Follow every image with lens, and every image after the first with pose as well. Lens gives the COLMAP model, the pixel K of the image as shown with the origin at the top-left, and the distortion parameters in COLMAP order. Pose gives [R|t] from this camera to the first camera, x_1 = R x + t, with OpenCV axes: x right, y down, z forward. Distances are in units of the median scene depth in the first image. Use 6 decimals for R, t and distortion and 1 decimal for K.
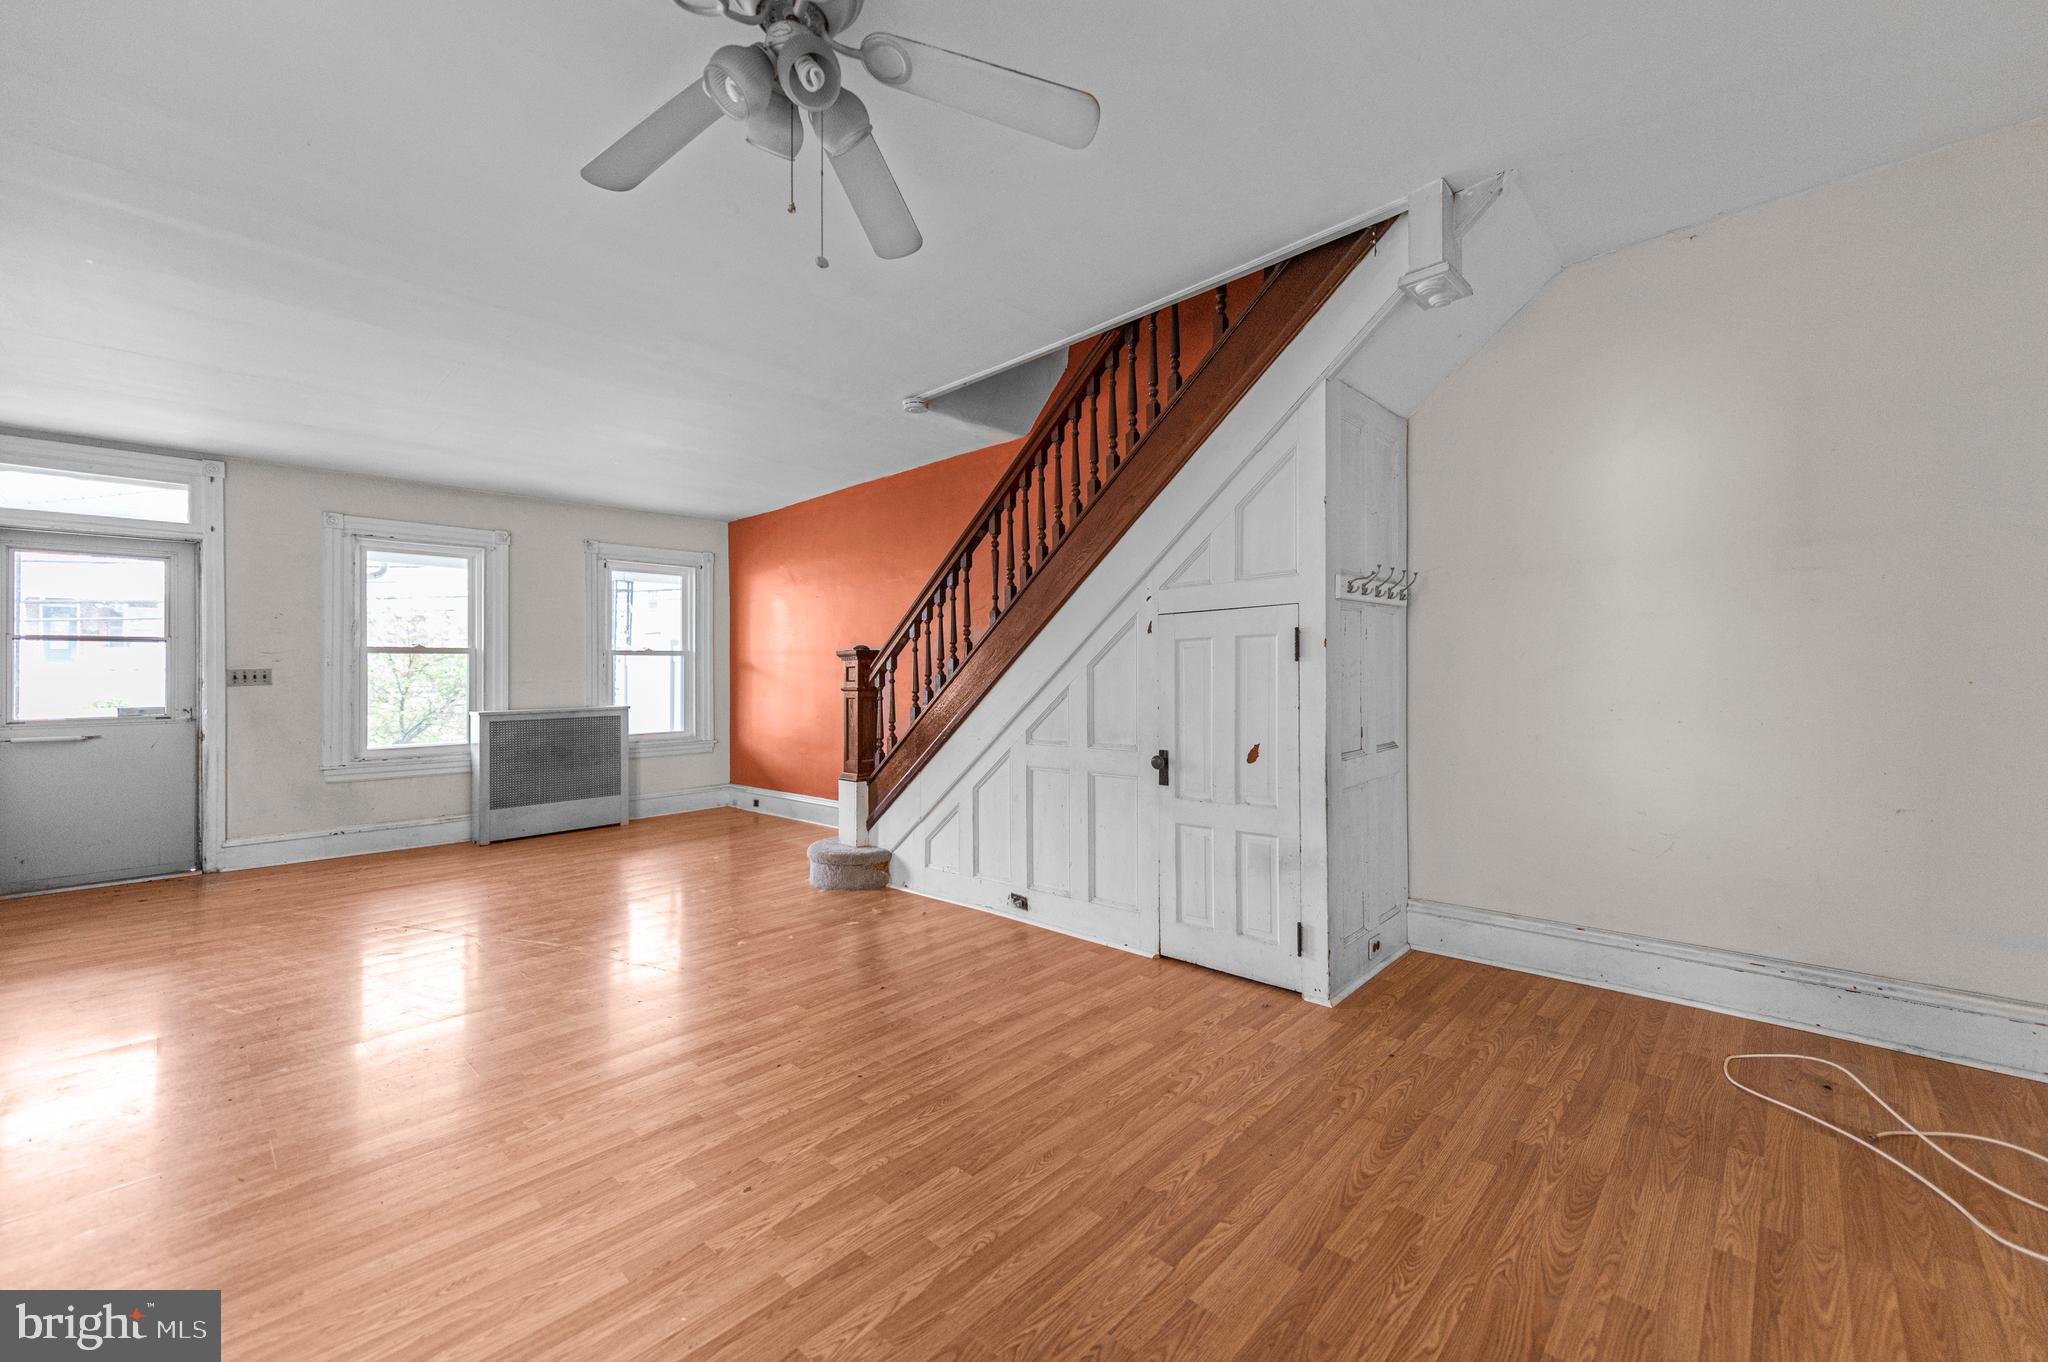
lens RADIAL K [[809.9, 0, 1038.6], [0, 809.9, 674.7], [0, 0, 1]] dist [0.017327, -0.004137]
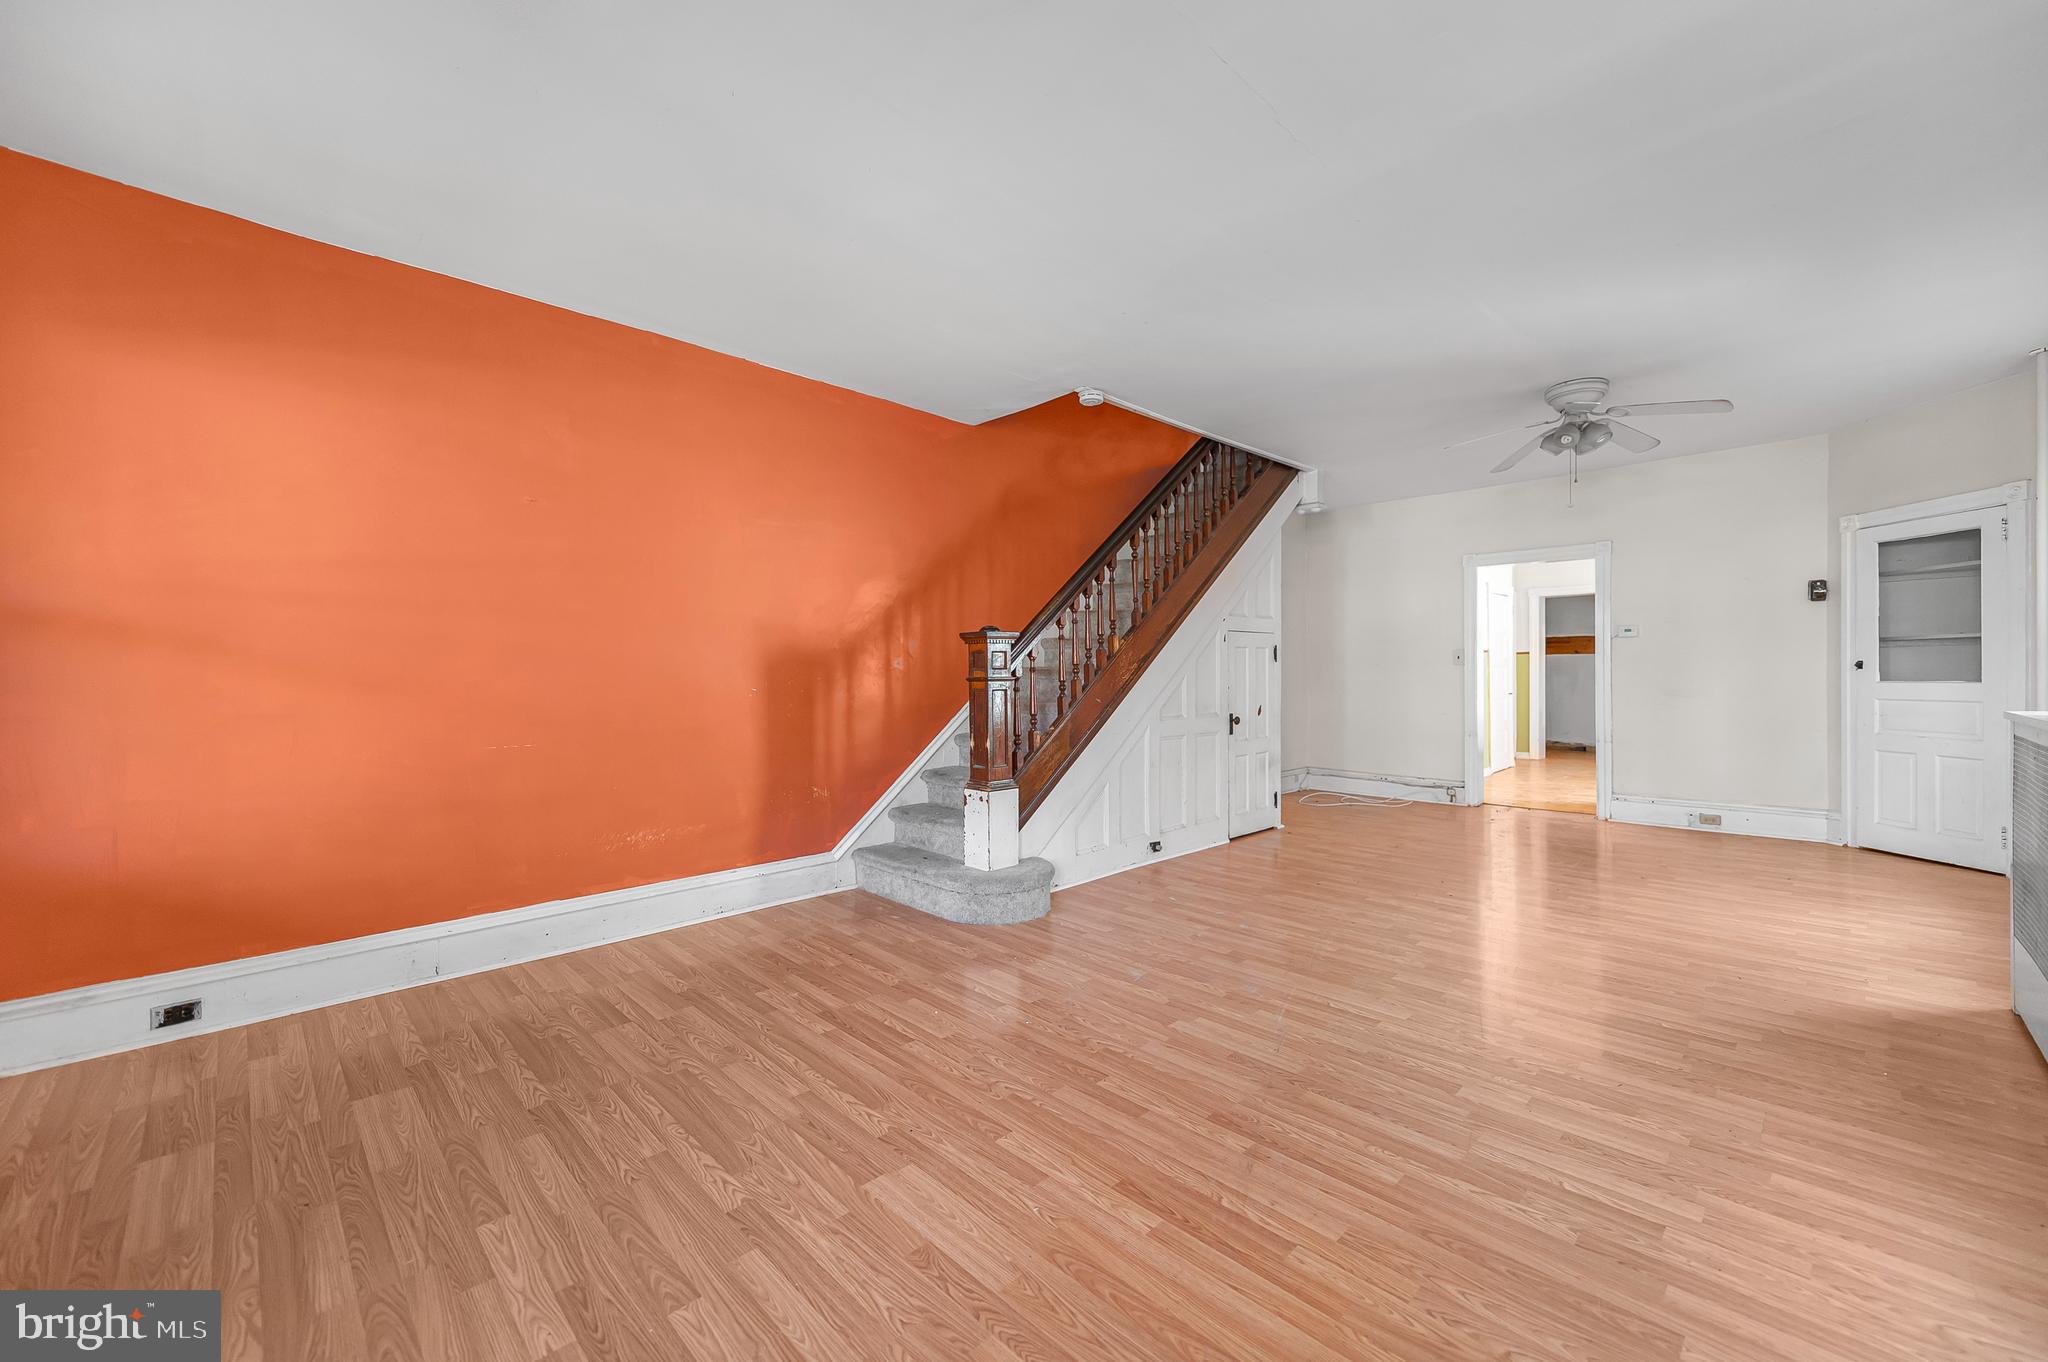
lens RADIAL K [[809.9, 0, 1038.6], [0, 809.9, 674.7], [0, 0, 1]] dist [0.017327, -0.004137]
pose [[0.039020, 0.015387, 0.999120, -0.959865], [0.005229, 0.999865, -0.015602, 0.024141], [-0.999225, 0.005834, 0.038934, 0.843271]]
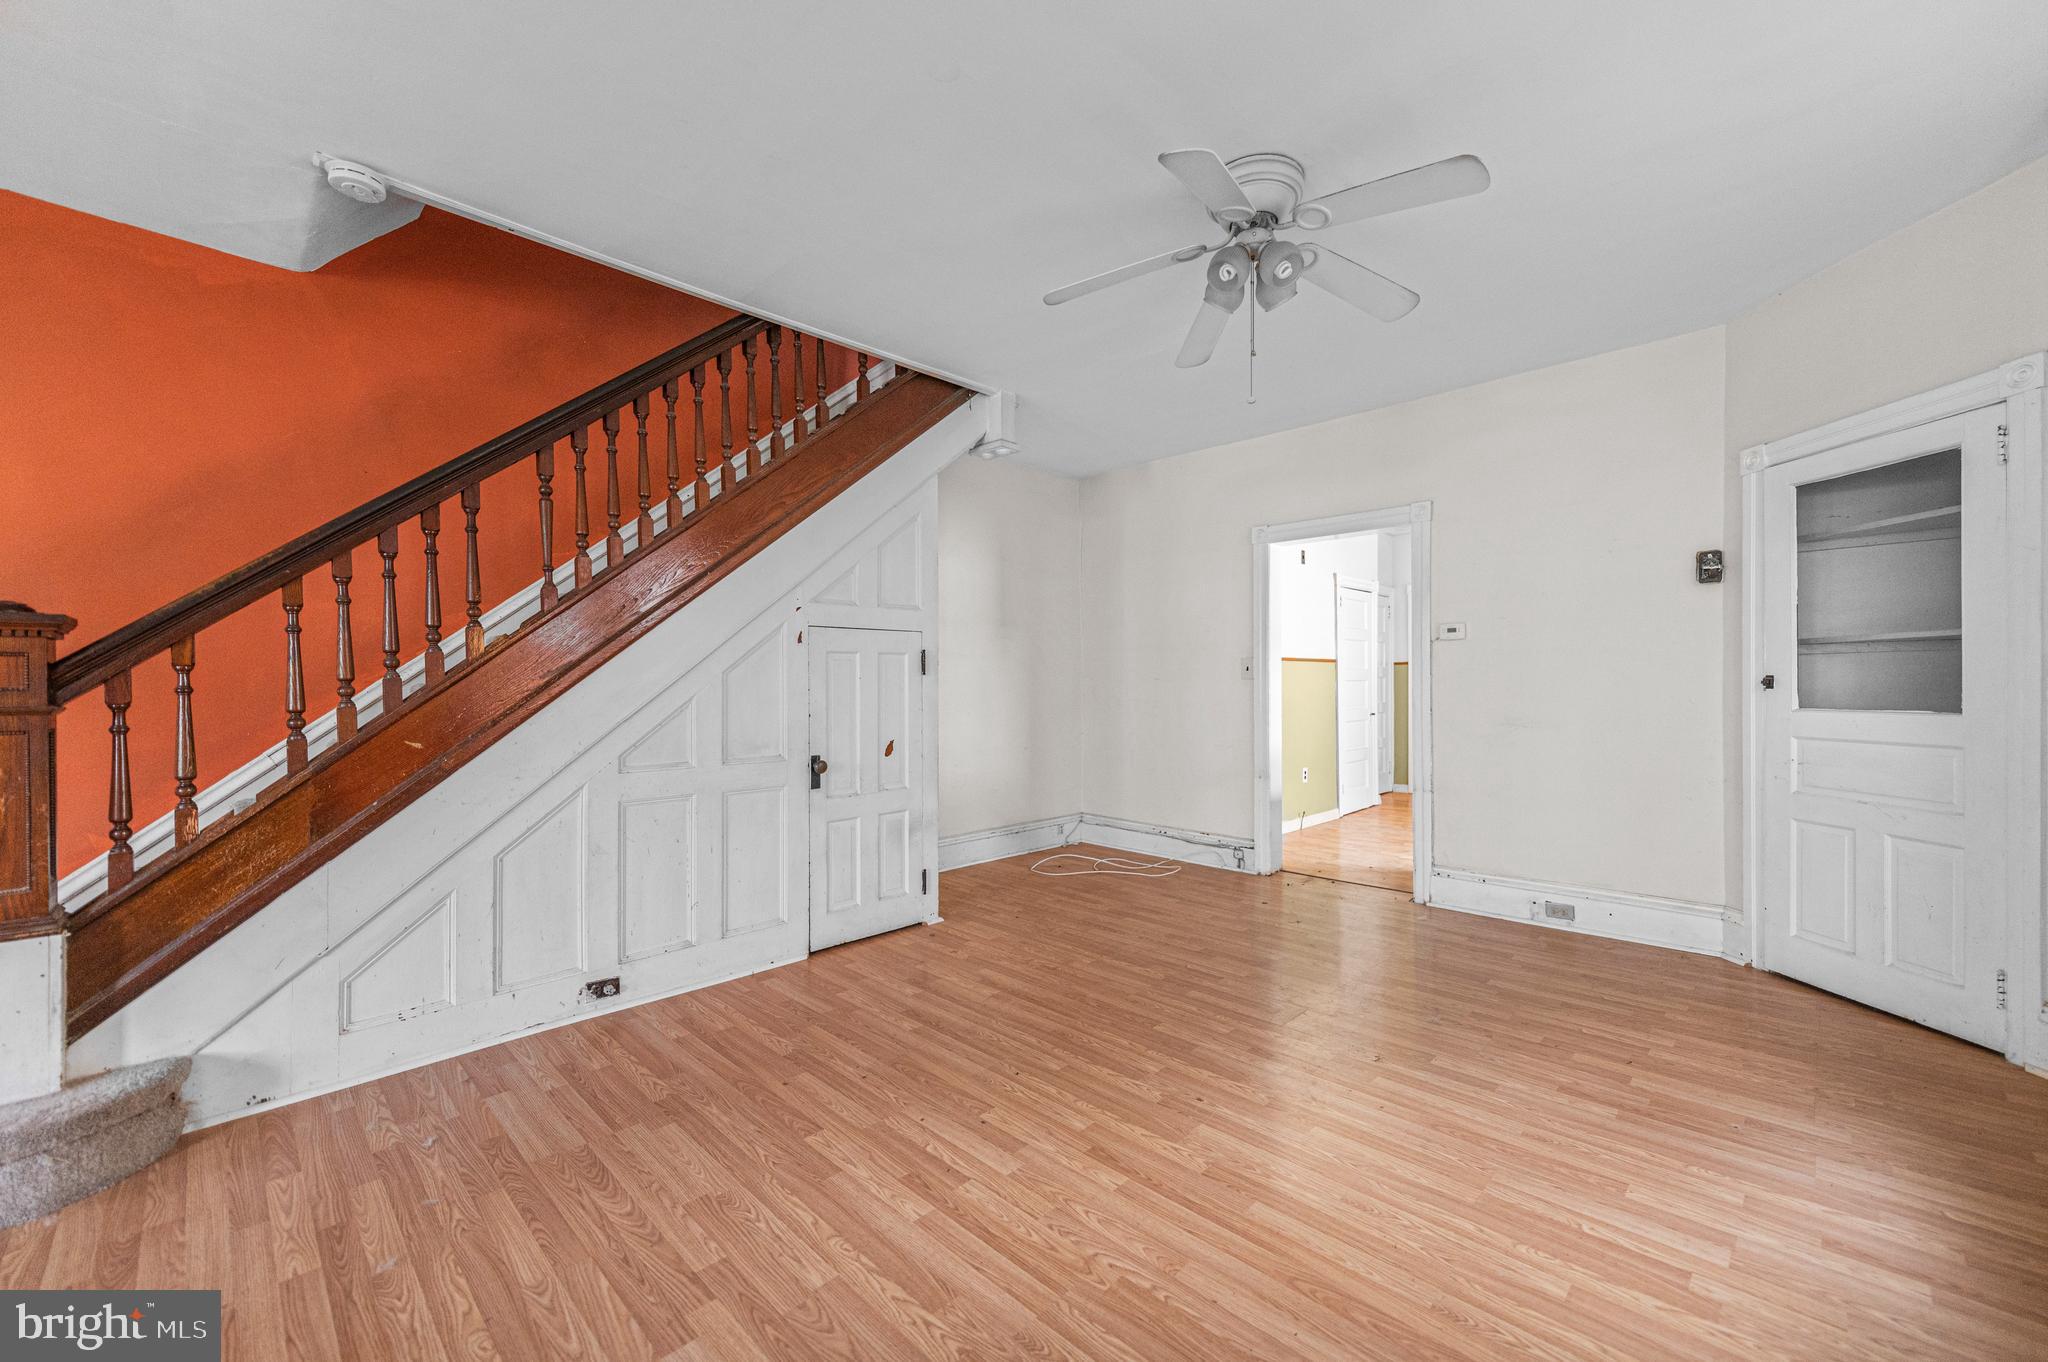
lens RADIAL K [[814.0, 0, 1033.2], [0, 814.0, 683.9], [0, 0, 1]] dist [0.023134, -0.005798]
pose [[0.019067, 0.016613, 0.999680, -0.573400], [0.003549, 0.999855, -0.016684, 0.012088], [-0.999812, 0.003866, 0.019006, 0.441874]]
